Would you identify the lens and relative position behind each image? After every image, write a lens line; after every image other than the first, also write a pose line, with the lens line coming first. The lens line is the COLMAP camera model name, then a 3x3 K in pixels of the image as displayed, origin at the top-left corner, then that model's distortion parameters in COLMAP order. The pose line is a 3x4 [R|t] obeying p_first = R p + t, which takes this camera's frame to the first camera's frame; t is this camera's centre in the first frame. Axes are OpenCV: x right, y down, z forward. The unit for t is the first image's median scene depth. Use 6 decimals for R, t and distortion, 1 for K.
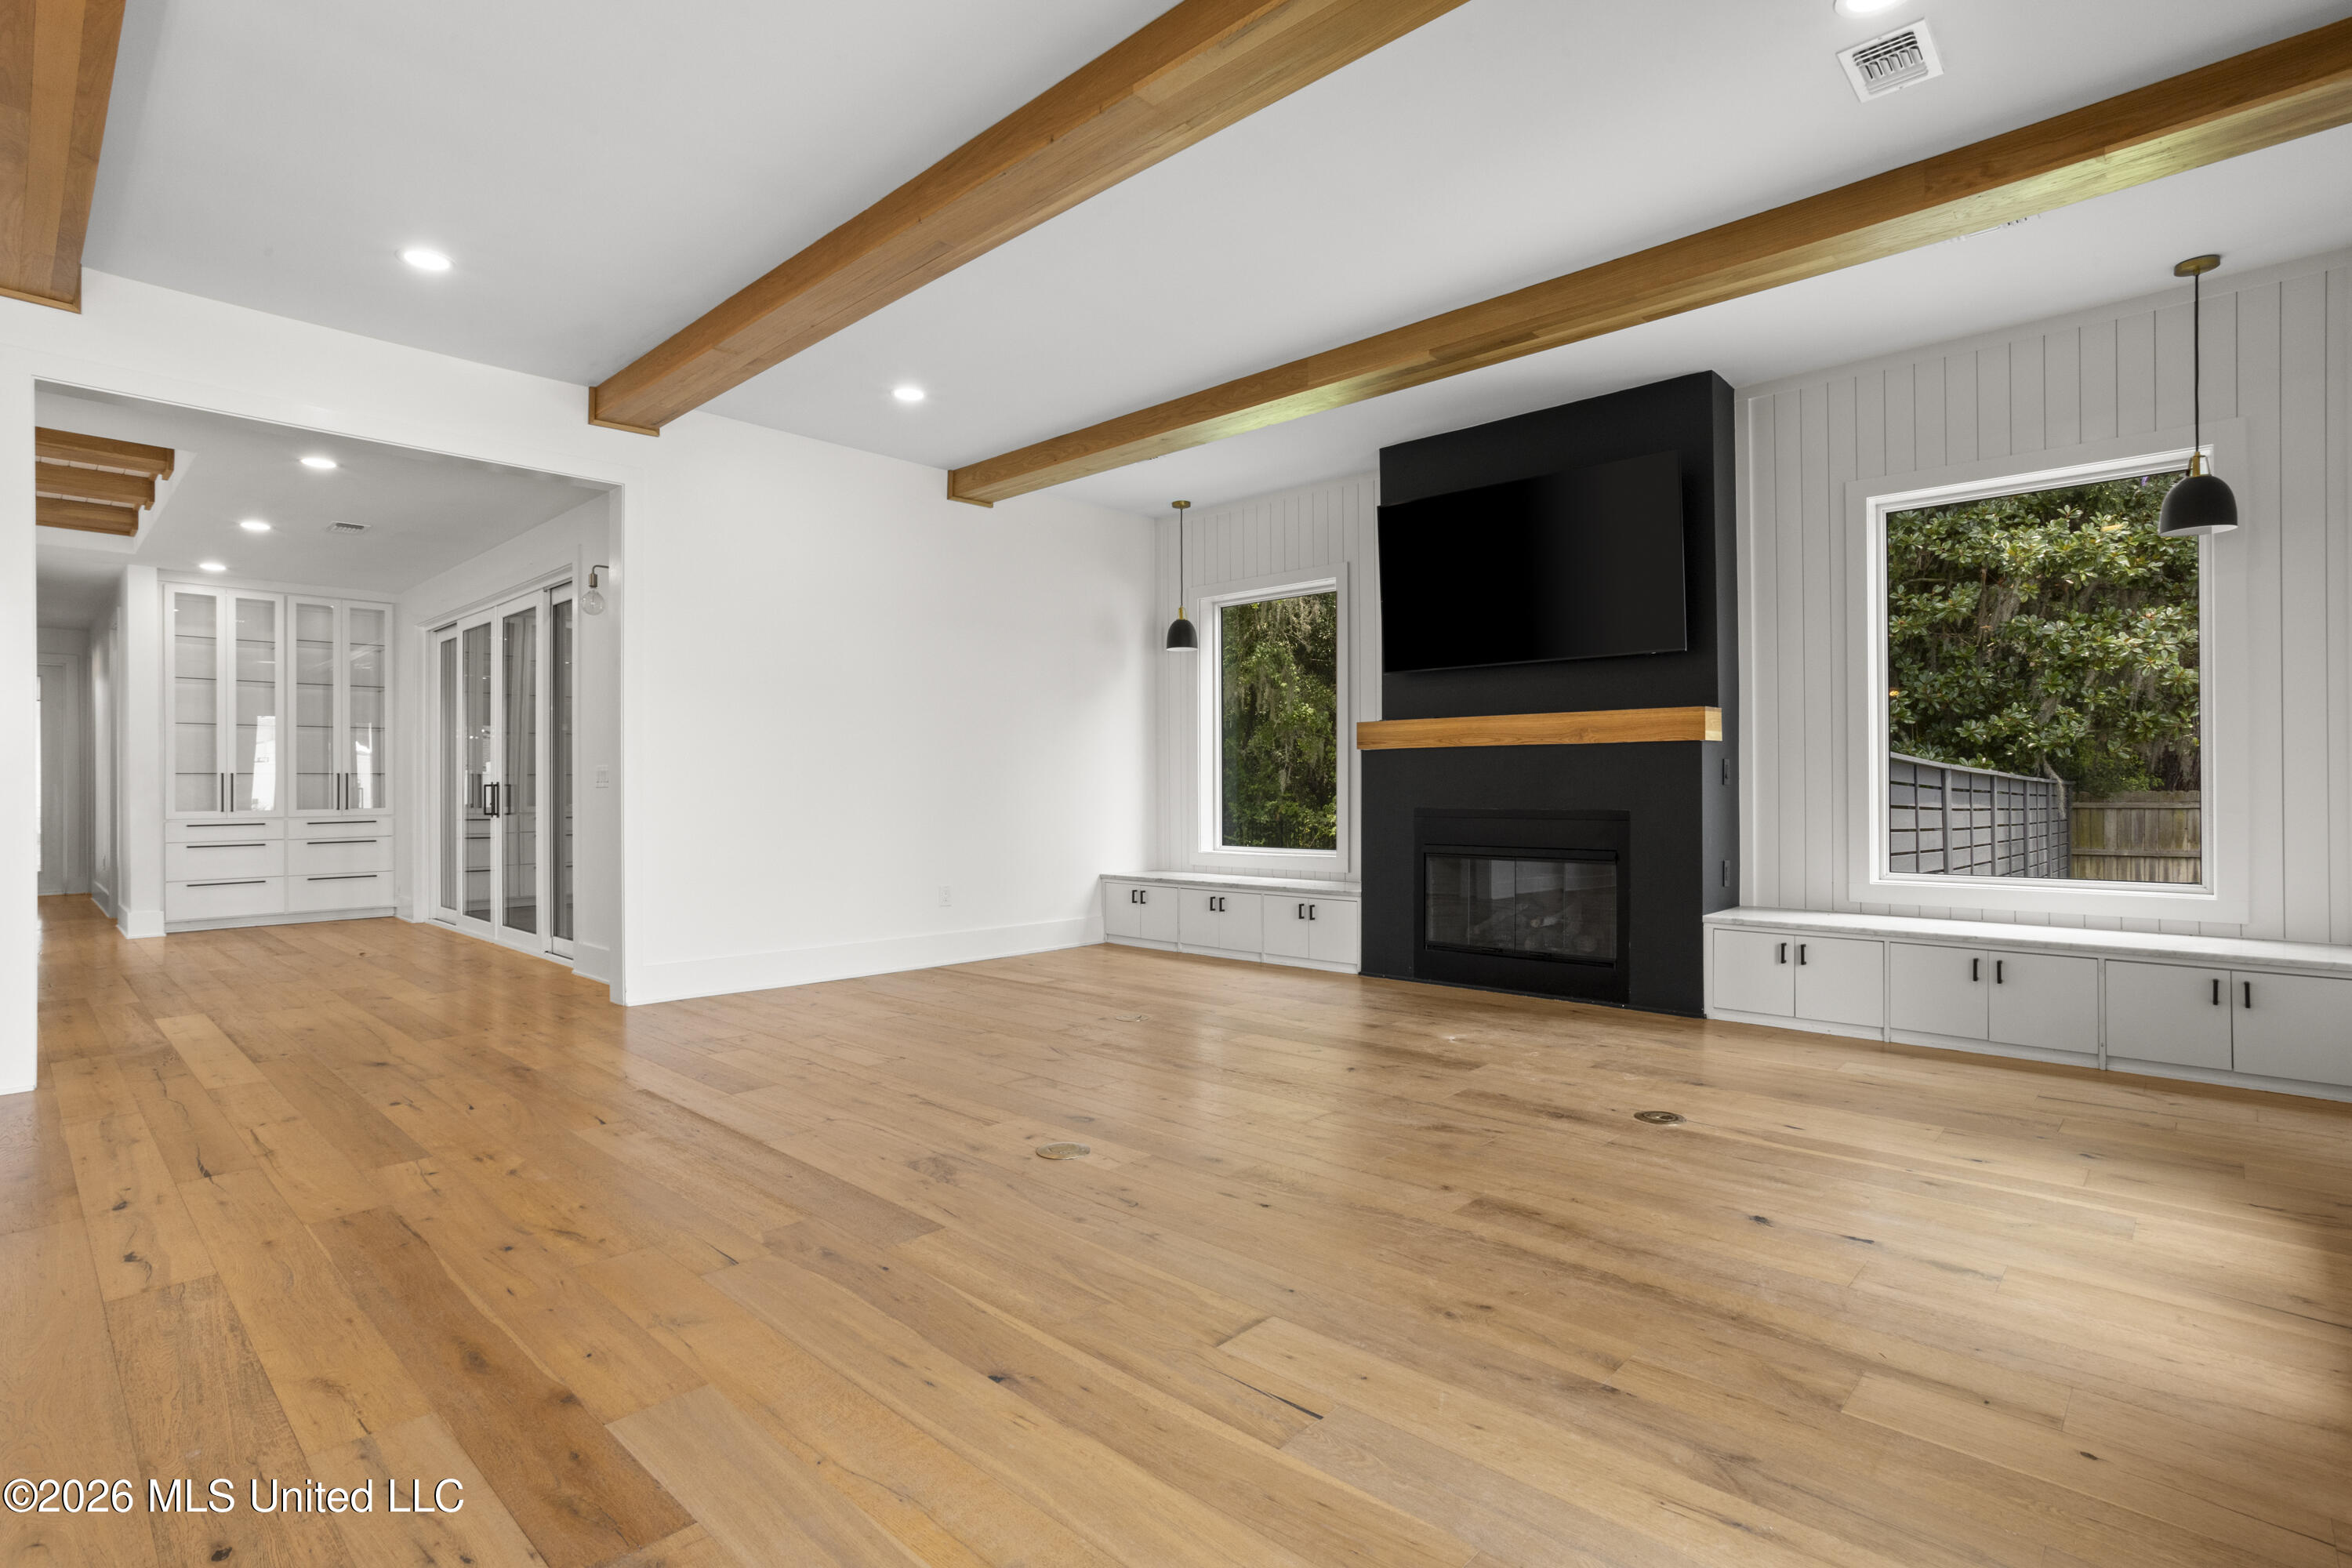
lens RADIAL K [[1120.7, 0, 1174.7], [0, 1120.7, 787.5], [0, 0, 1]] dist [-0.025134, 0.003091]
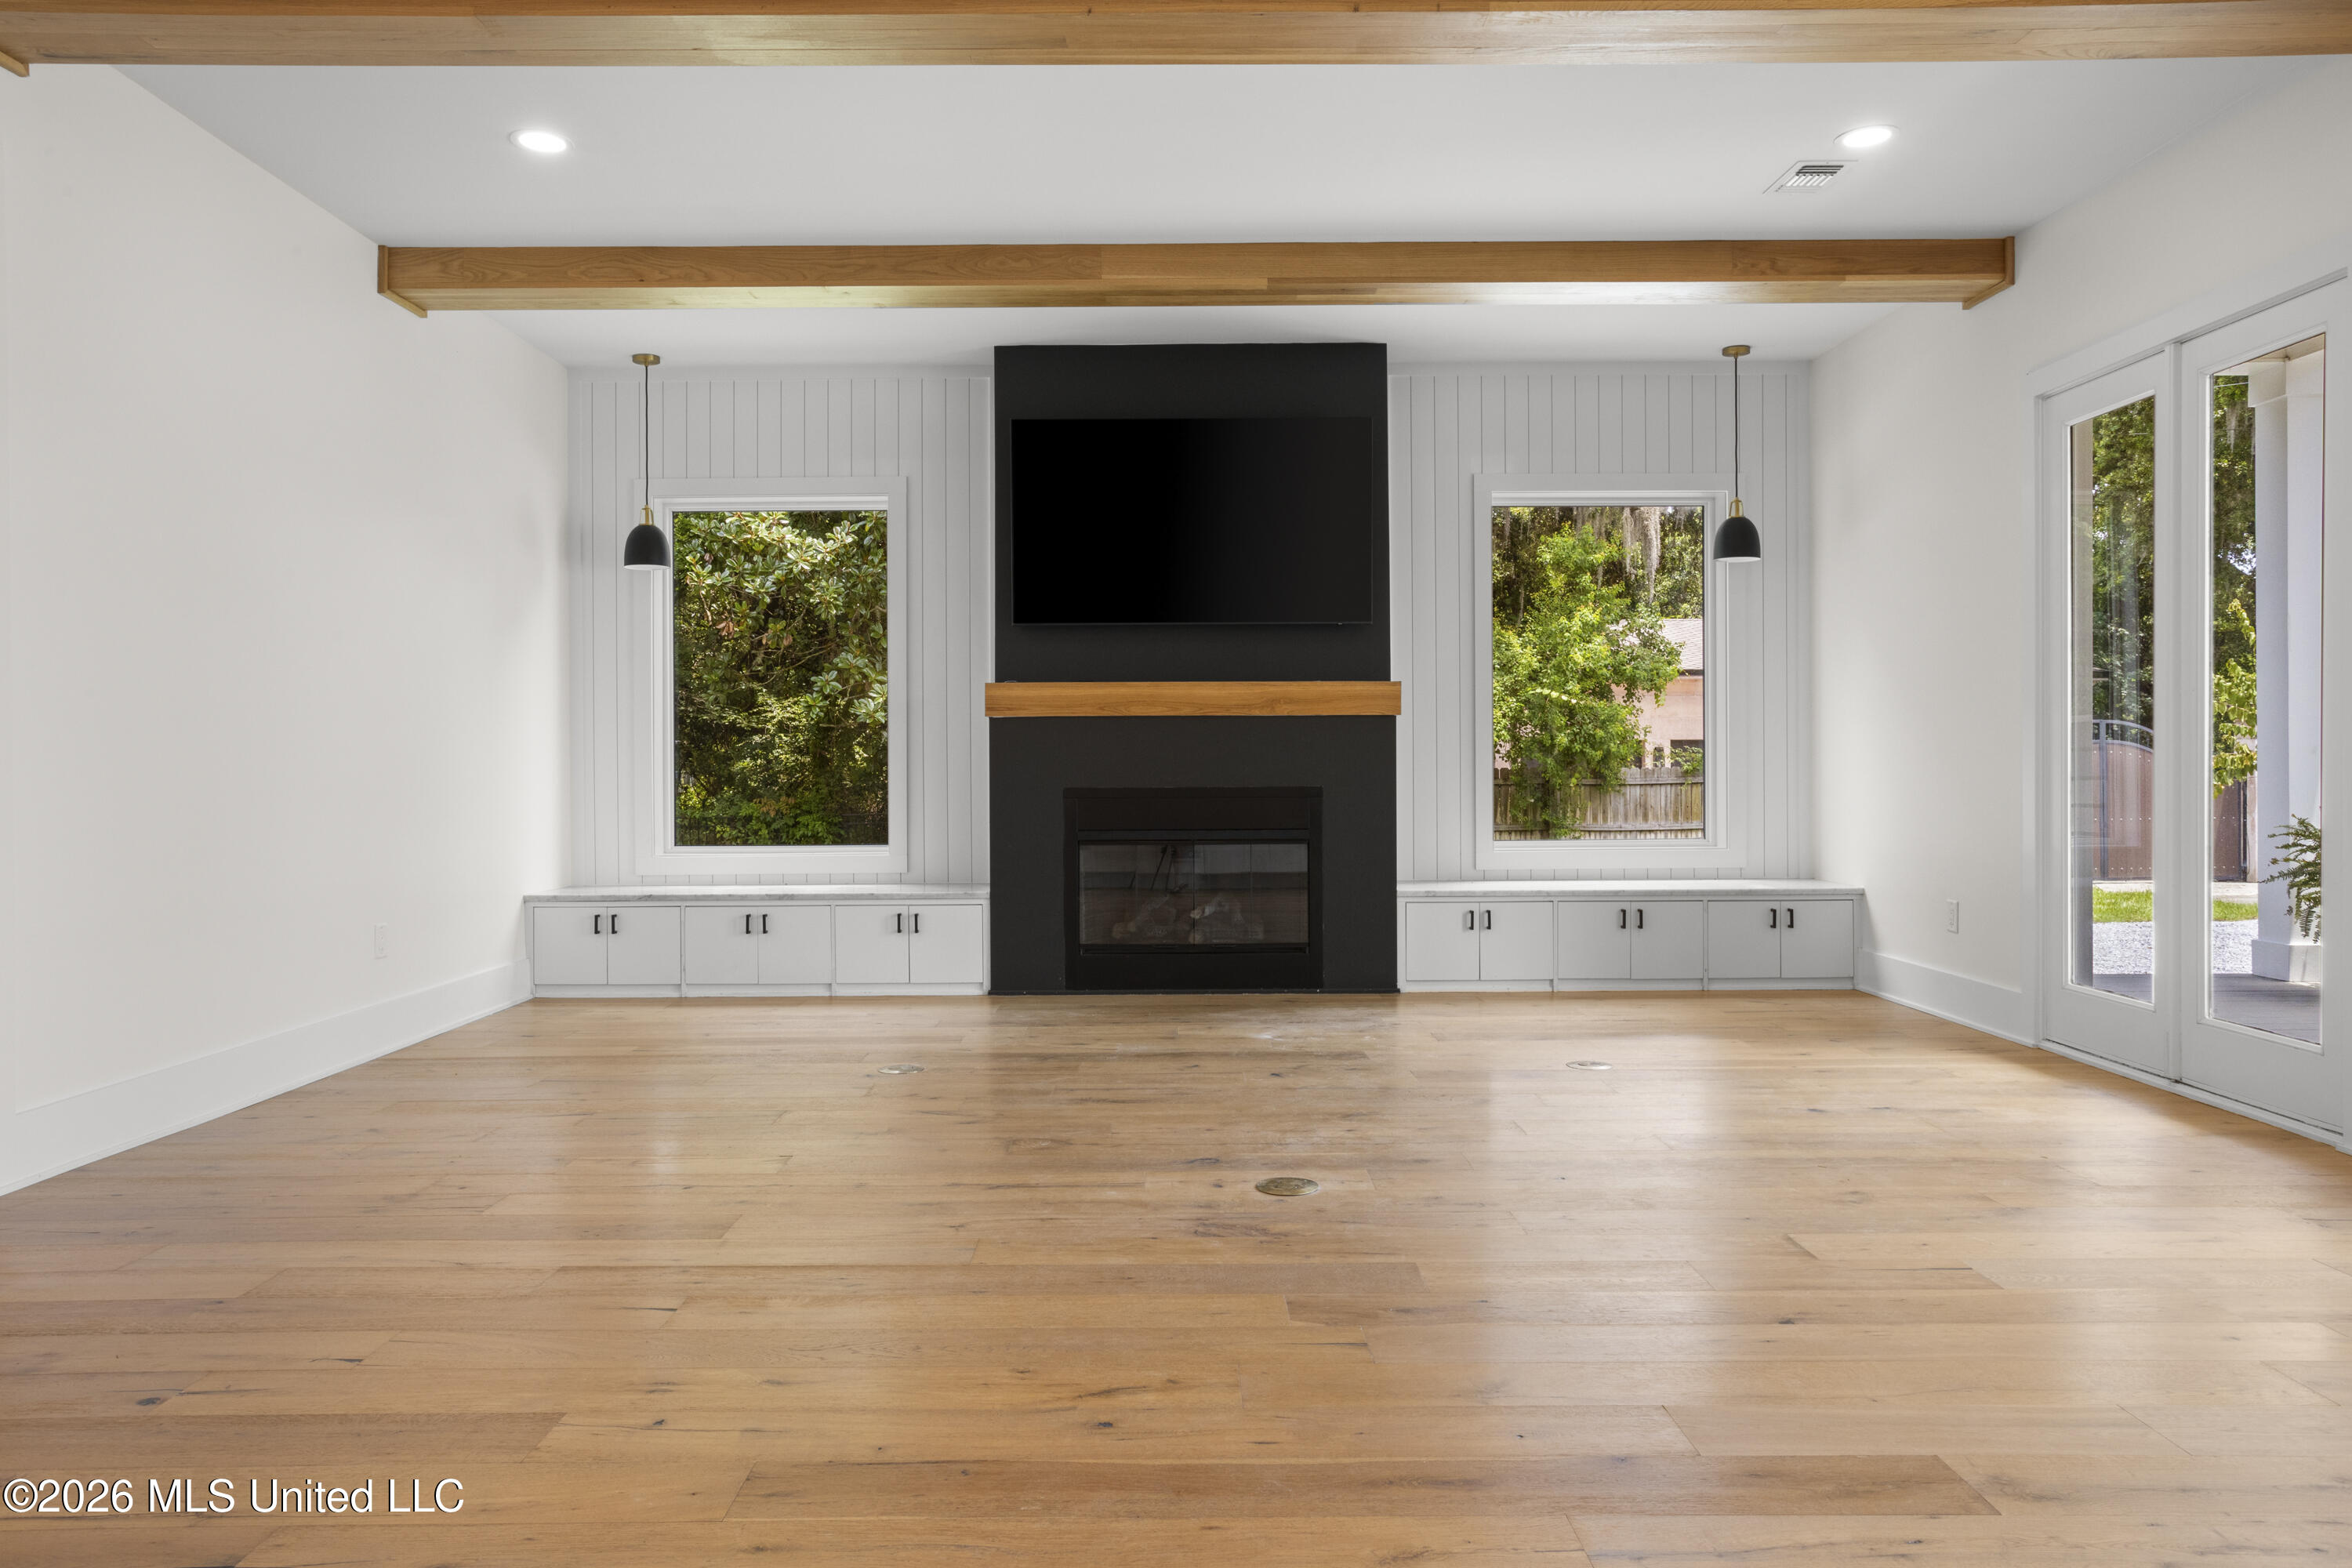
lens RADIAL K [[1503.8, 0, 1175.2], [0, 1503.8, 777.1], [0, 0, 1]] dist [-0.023142, 0.005394]
pose [[0.731879, -0.006838, 0.681400, -0.576230], [0.002612, 0.999970, 0.007229, 0.002561], [-0.681429, -0.003511, 0.731876, 0.137297]]
